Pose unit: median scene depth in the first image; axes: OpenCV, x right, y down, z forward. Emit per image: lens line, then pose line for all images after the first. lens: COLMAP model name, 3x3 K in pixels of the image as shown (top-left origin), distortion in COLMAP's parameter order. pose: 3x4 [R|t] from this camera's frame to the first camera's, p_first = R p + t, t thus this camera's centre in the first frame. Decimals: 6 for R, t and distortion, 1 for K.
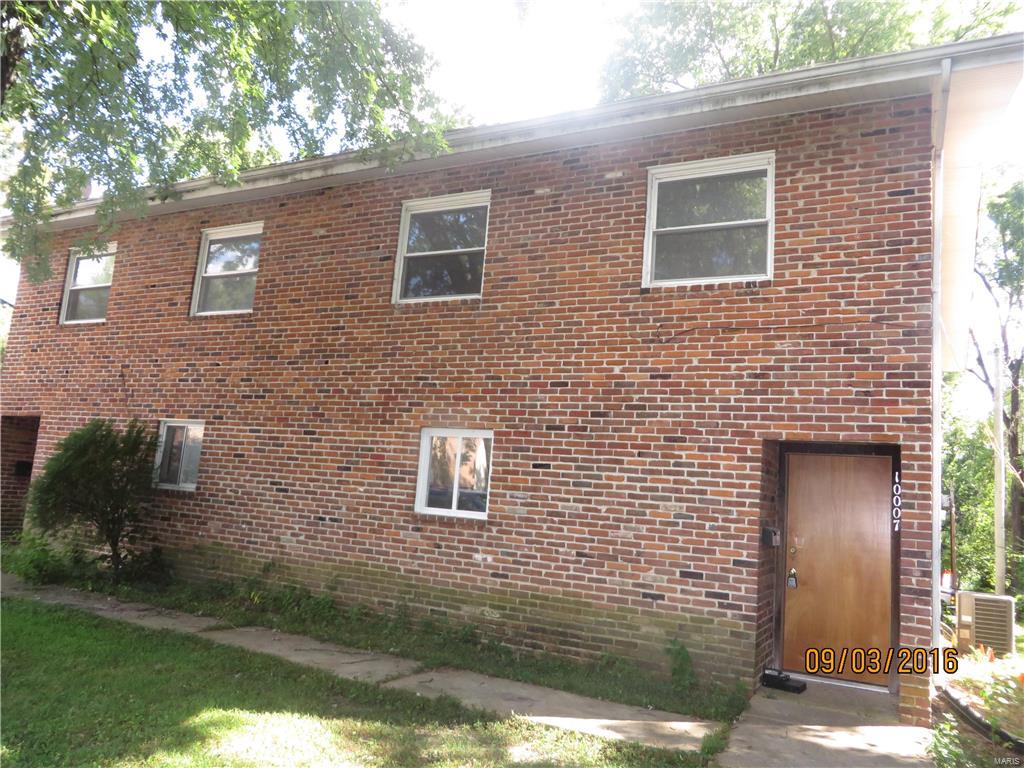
lens RADIAL K [[683.8, 0, 519.0], [0, 683.8, 409.5], [0, 0, 1]] dist [-0.012809, -0.003213]
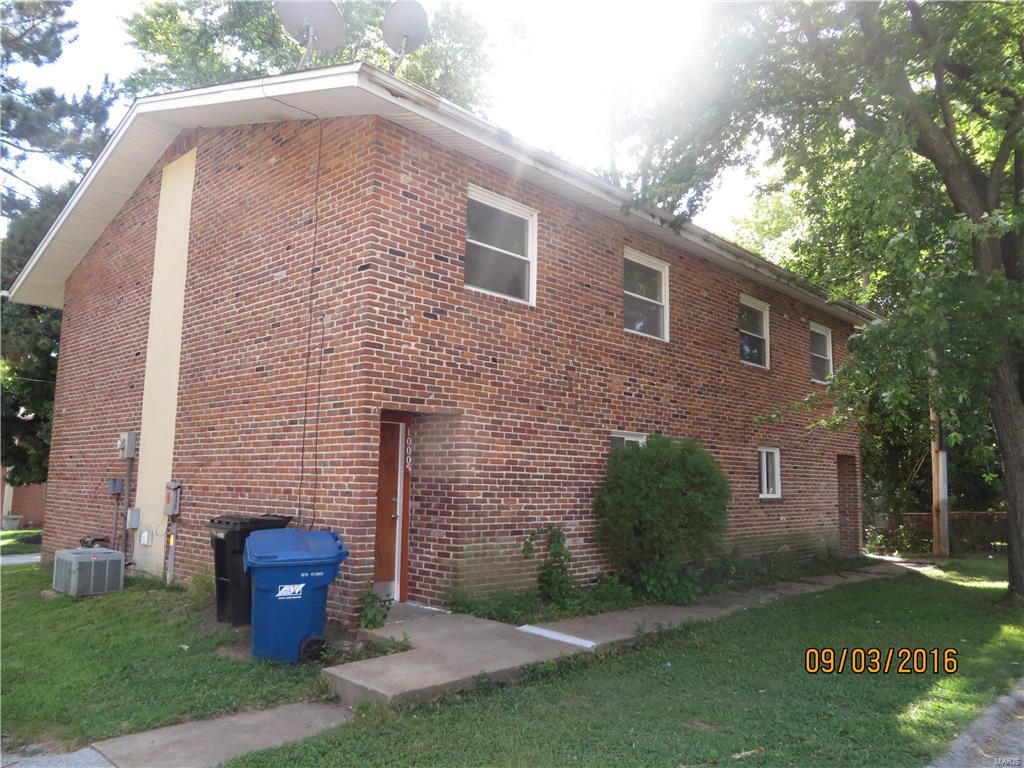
lens RADIAL K [[766.3, 0, 512.6], [0, 766.3, 385.6], [0, 0, 1]] dist [-0.009449, -0.007696]
pose [[0.316697, 0.044183, 0.947497, -1.621109], [-0.121845, 0.992534, -0.005557, -0.026700], [-0.940668, -0.113688, 0.319716, 0.770397]]
